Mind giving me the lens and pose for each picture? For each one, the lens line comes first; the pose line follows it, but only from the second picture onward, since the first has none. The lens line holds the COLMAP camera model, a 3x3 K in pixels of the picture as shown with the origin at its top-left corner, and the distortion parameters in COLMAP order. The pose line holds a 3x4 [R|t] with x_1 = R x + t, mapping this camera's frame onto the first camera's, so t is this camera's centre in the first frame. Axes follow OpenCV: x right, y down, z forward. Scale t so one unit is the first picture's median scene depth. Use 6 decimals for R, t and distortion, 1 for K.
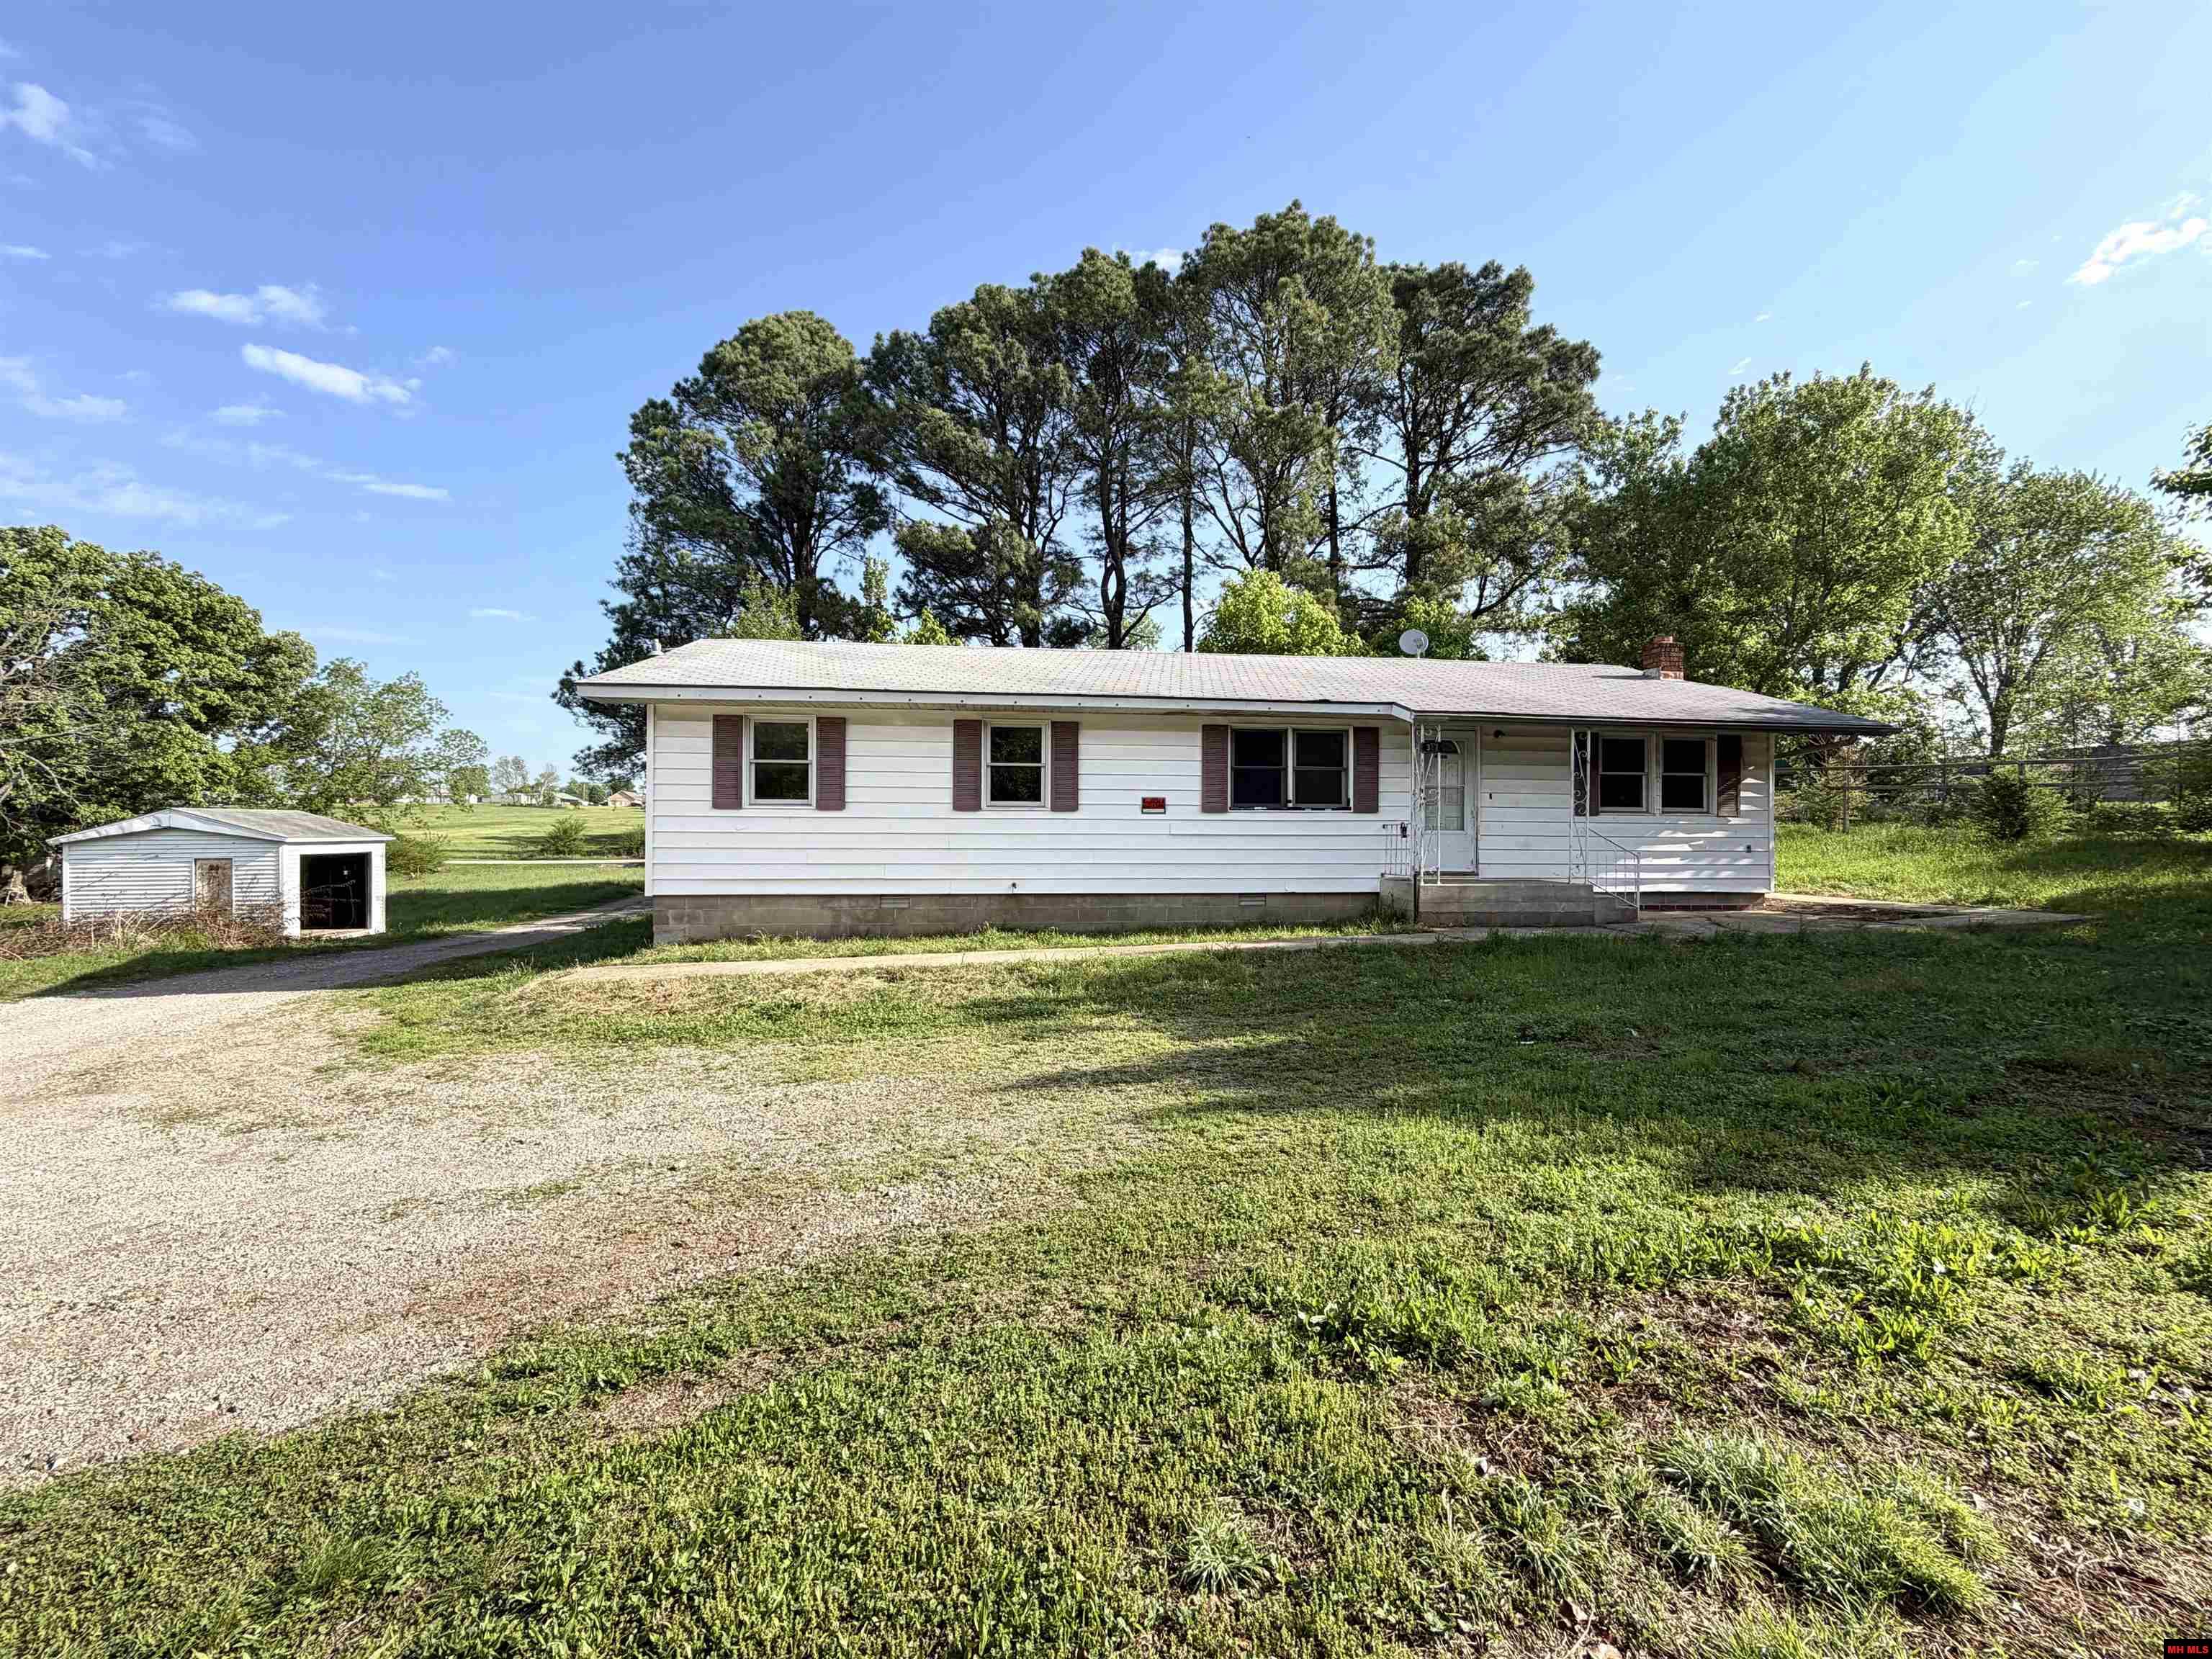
lens RADIAL K [[881.8, 0, 1100.5], [0, 881.8, 830.6], [0, 0, 1]] dist [0.001410, 0.000107]
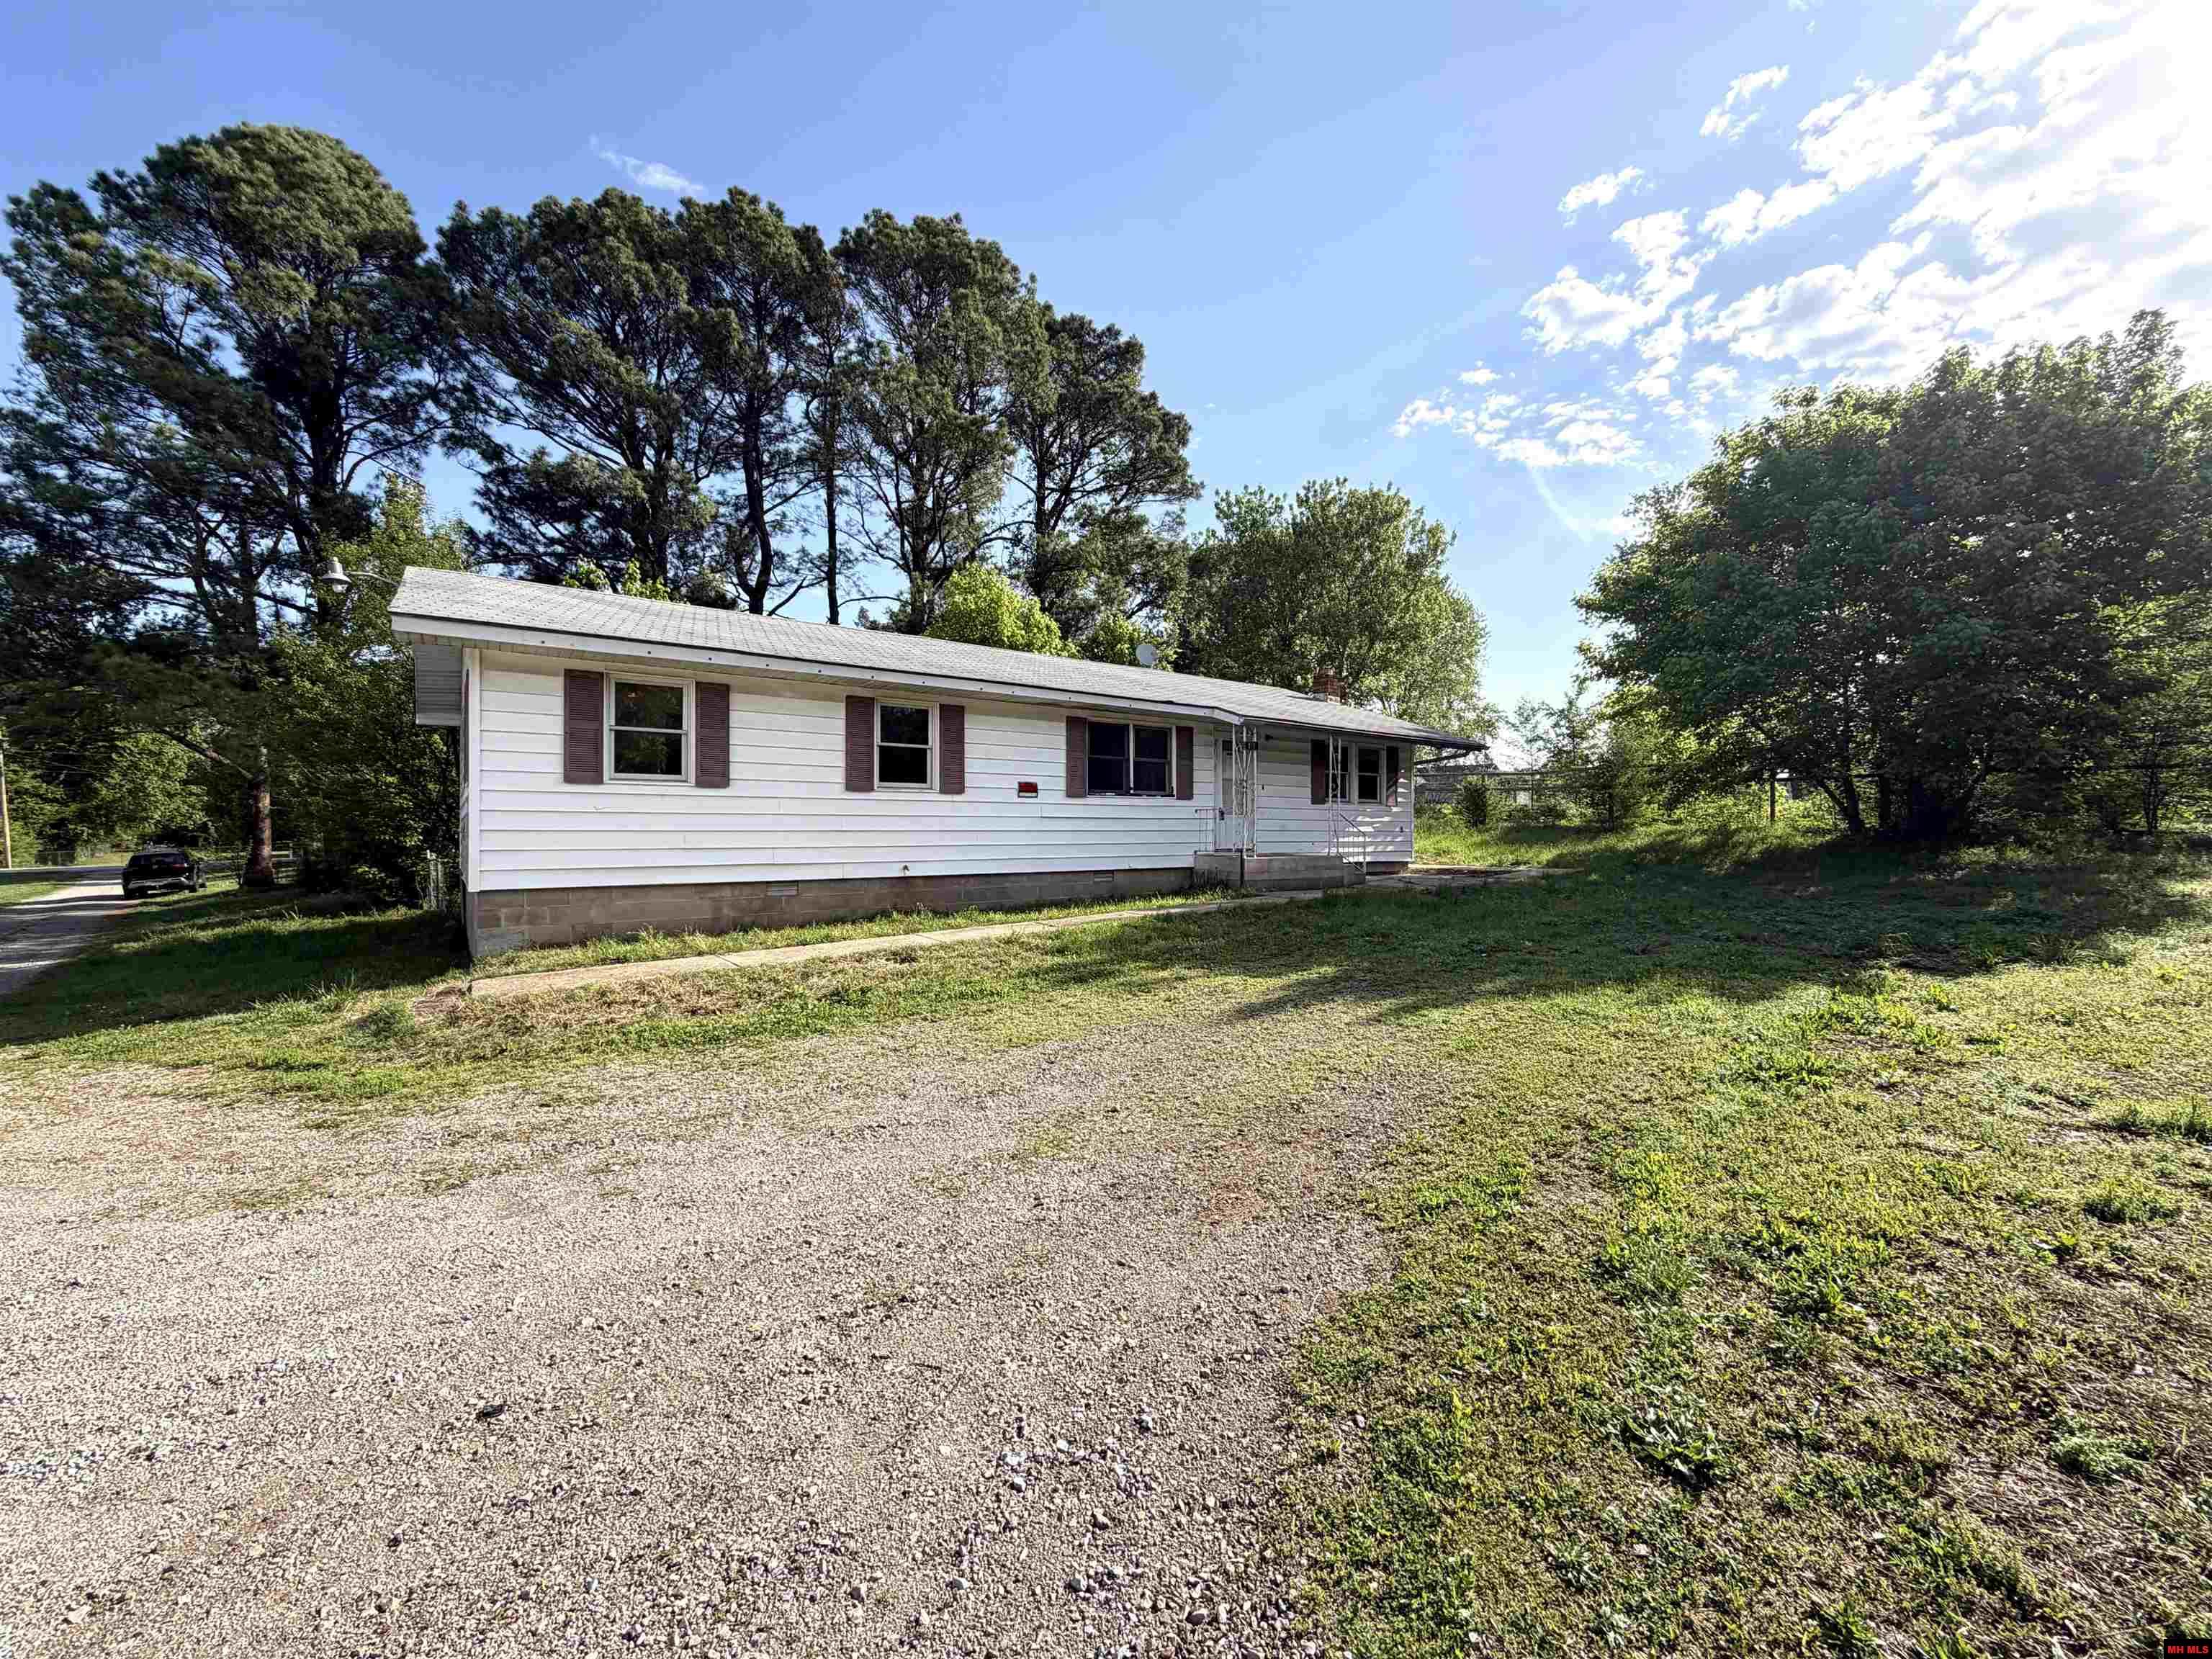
lens RADIAL K [[881.8, 0, 1100.5], [0, 881.8, 830.6], [0, 0, 1]] dist [0.001410, 0.000107]
pose [[0.870520, -0.004272, 0.492115, -0.373239], [0.002462, 0.999988, 0.004327, 0.015732], [-0.492127, -0.002555, 0.870519, 0.033663]]
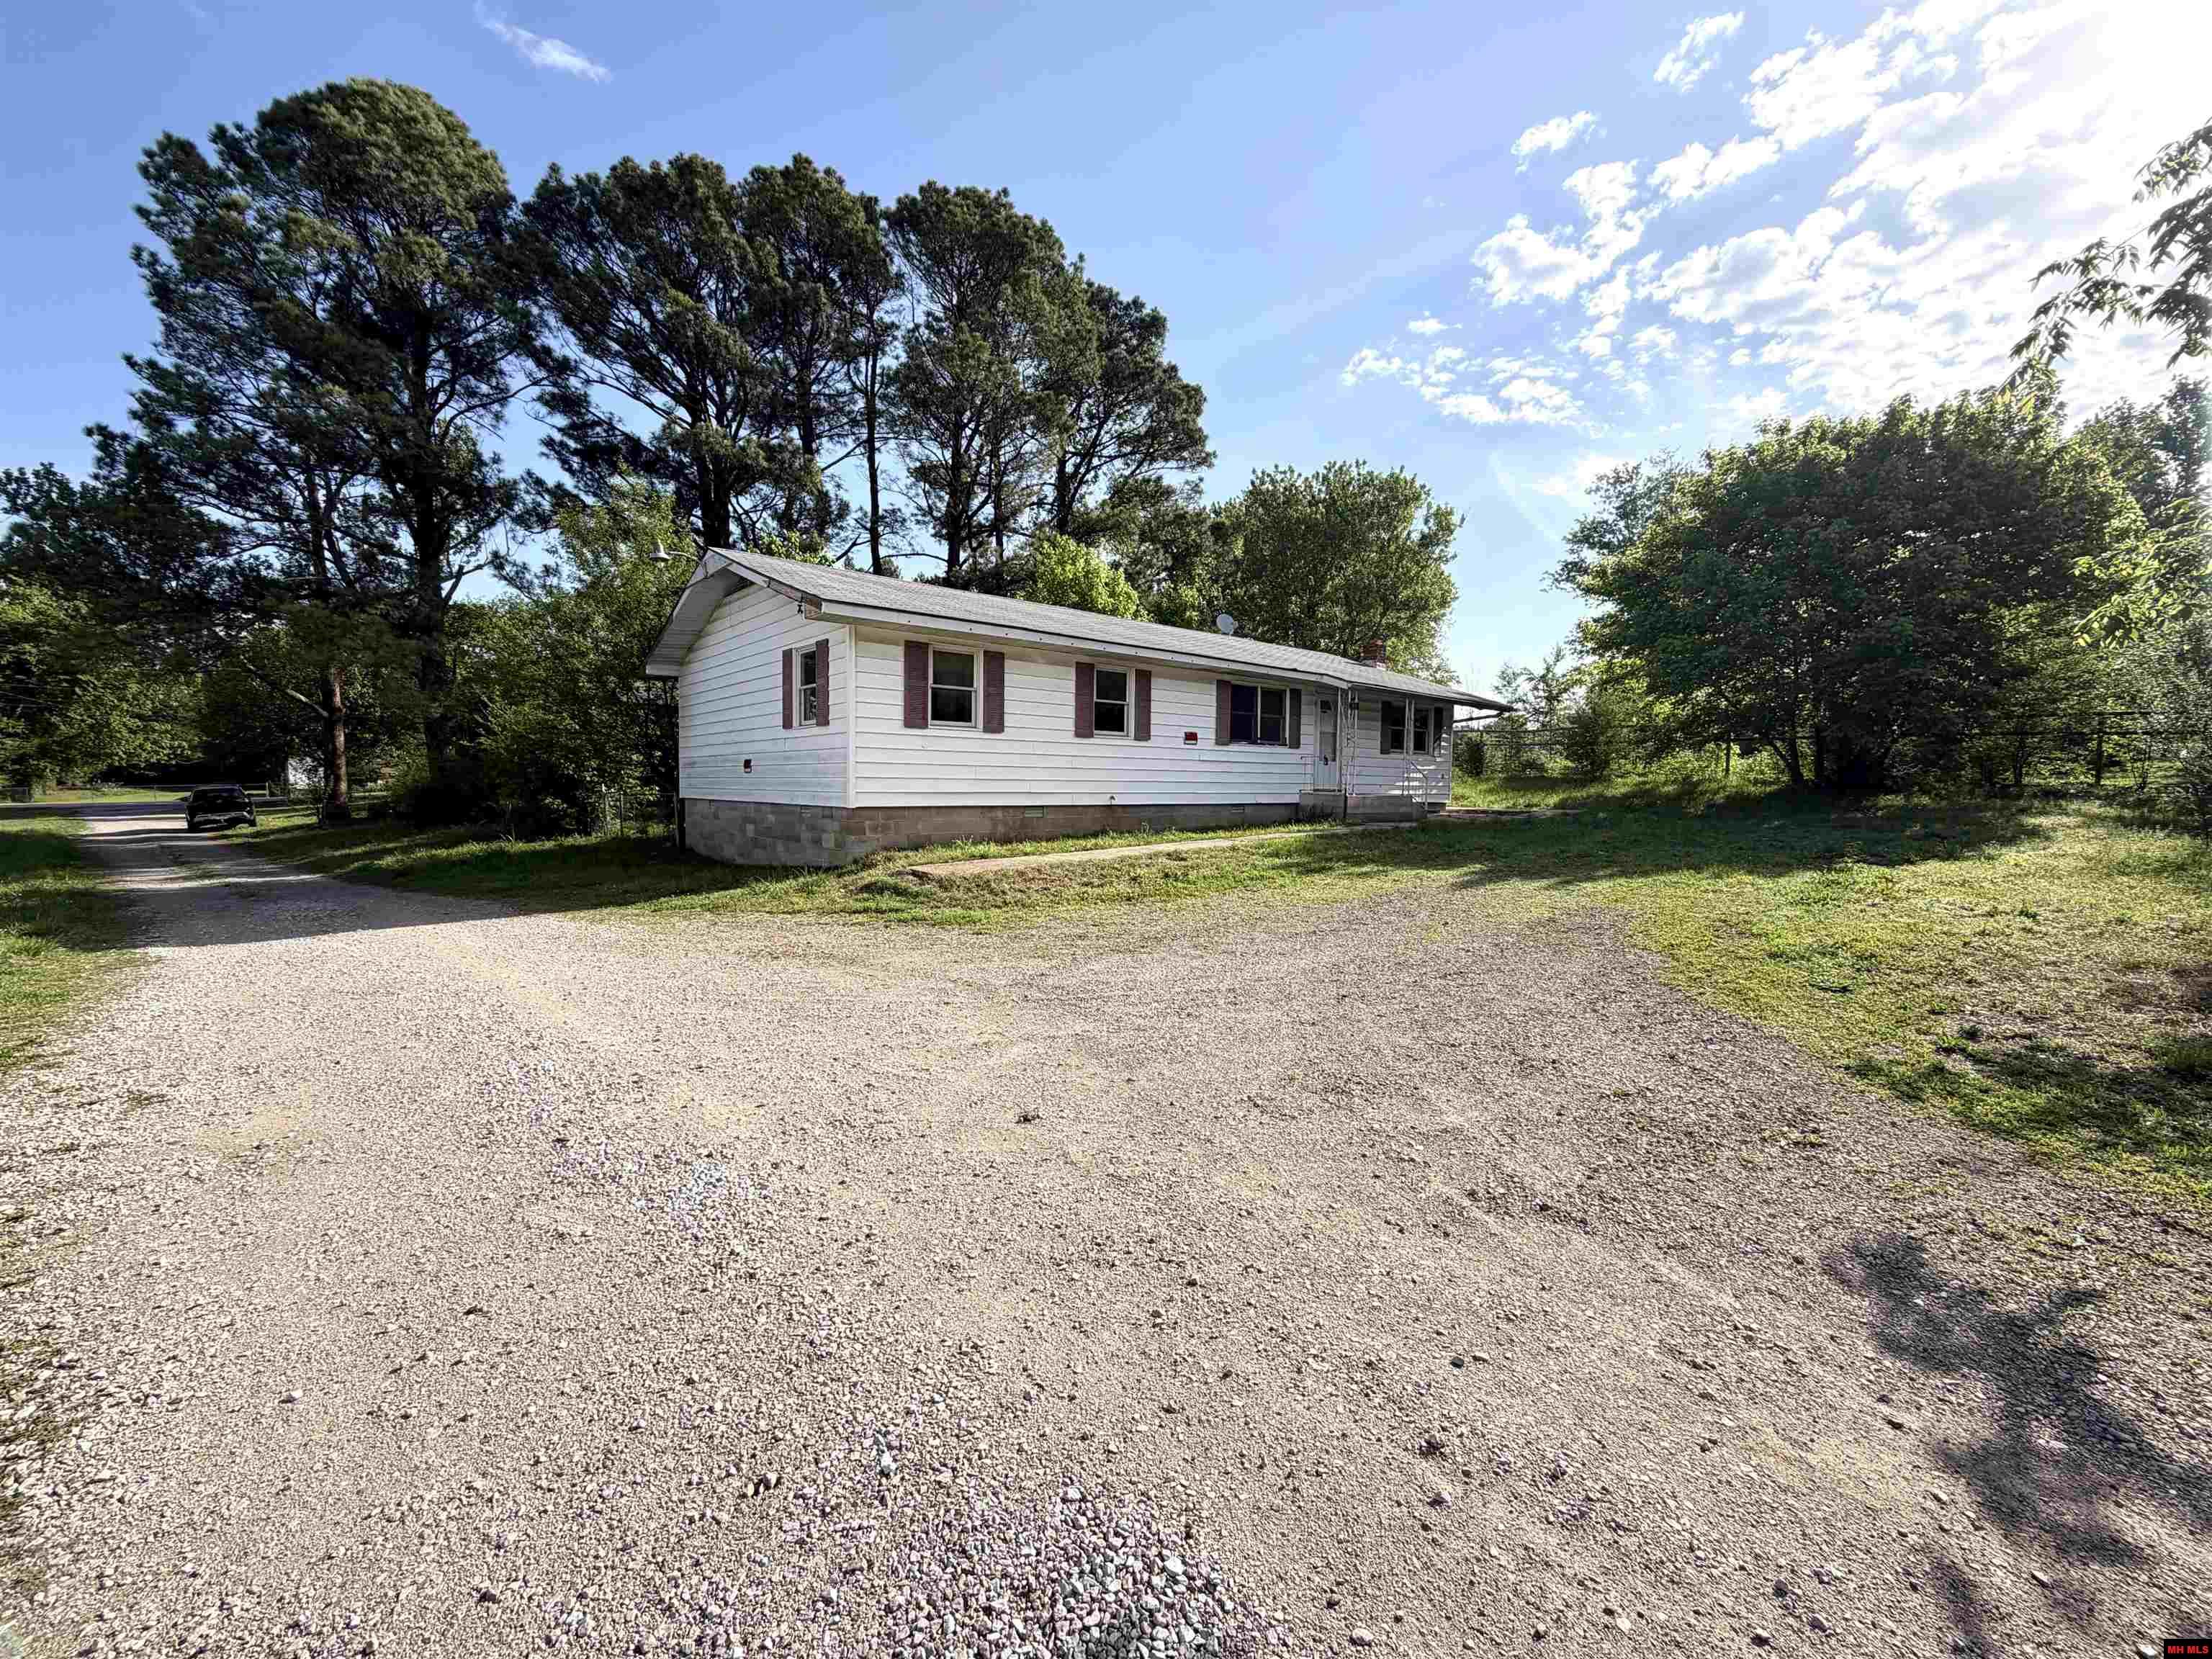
lens RADIAL K [[881.8, 0, 1100.5], [0, 881.8, 830.6], [0, 0, 1]] dist [0.001410, 0.000107]
pose [[0.835738, -0.024227, 0.548593, -0.763820], [-0.009670, 0.998222, 0.058815, 0.032794], [-0.549043, -0.054459, 0.834018, -0.042994]]
